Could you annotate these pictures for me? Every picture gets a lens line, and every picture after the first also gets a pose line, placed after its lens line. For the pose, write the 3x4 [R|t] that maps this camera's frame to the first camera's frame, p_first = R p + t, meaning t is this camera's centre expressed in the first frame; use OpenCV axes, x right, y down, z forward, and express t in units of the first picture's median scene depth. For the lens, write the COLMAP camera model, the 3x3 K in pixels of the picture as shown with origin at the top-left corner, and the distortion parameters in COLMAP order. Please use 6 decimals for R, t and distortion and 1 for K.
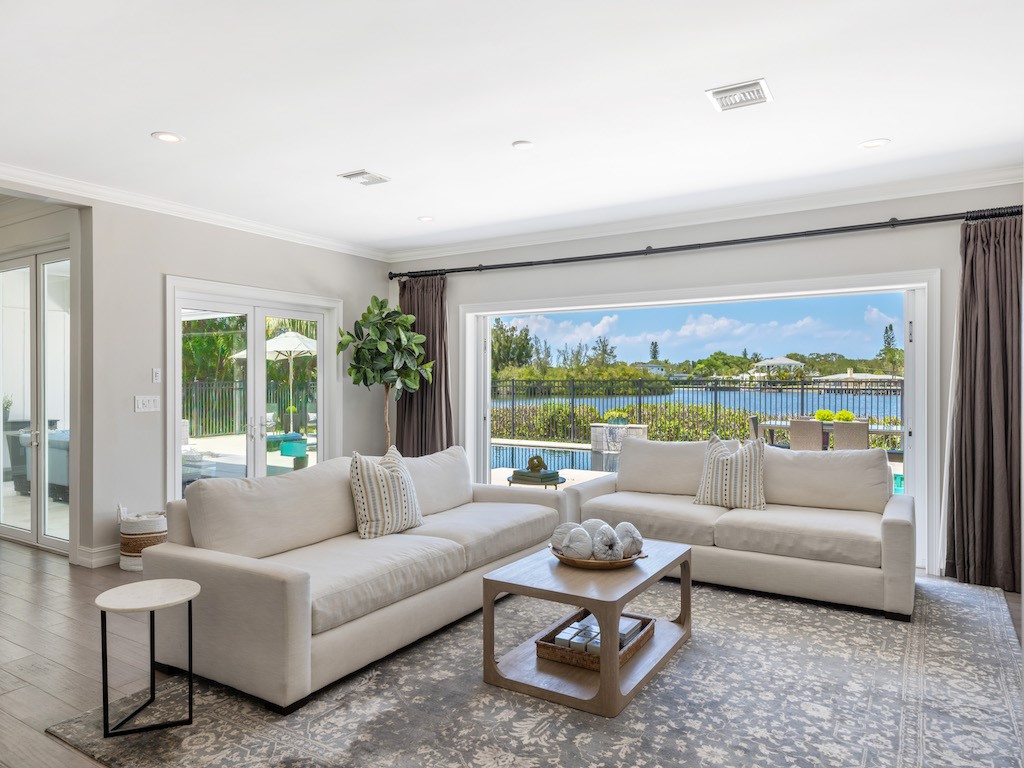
lens RADIAL K [[673.6, 0, 516.2], [0, 673.6, 383.8], [0, 0, 1]] dist [0.002698, 0.002352]
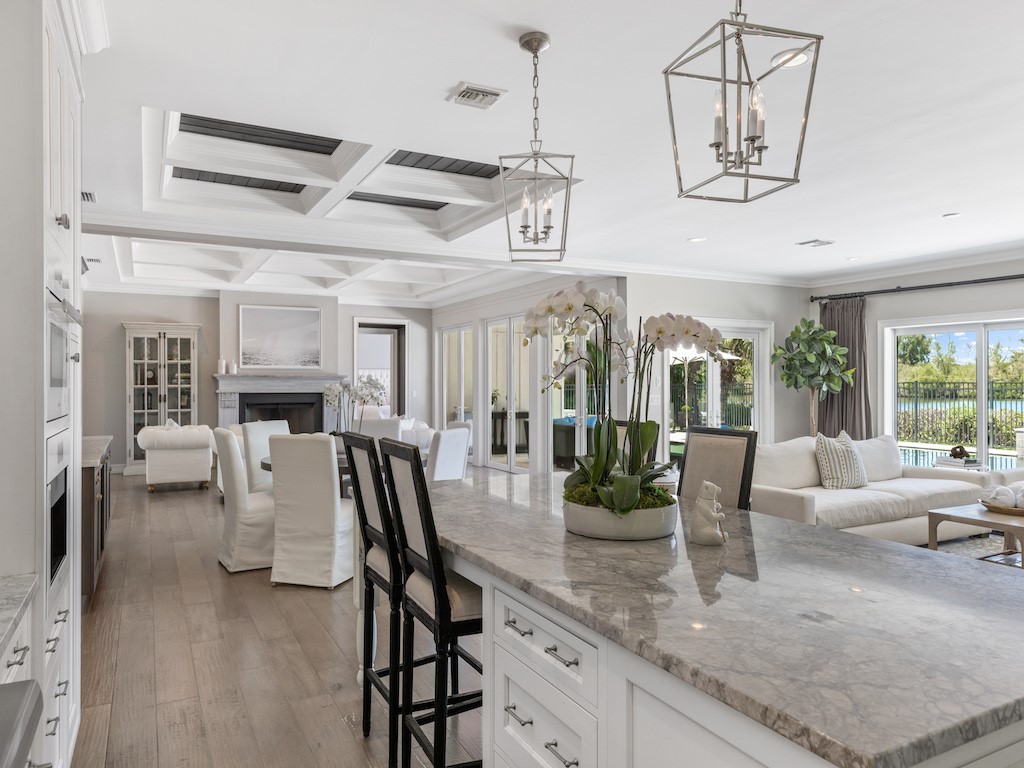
lens RADIAL K [[673.6, 0, 507.8], [0, 673.6, 382.1], [0, 0, 1]] dist [0.002698, 0.002352]
pose [[0.860030, -0.002499, -0.510238, -0.037730], [0.000377, 0.999991, -0.004262, -0.003494], [0.510244, 0.003473, 0.860023, -0.361719]]
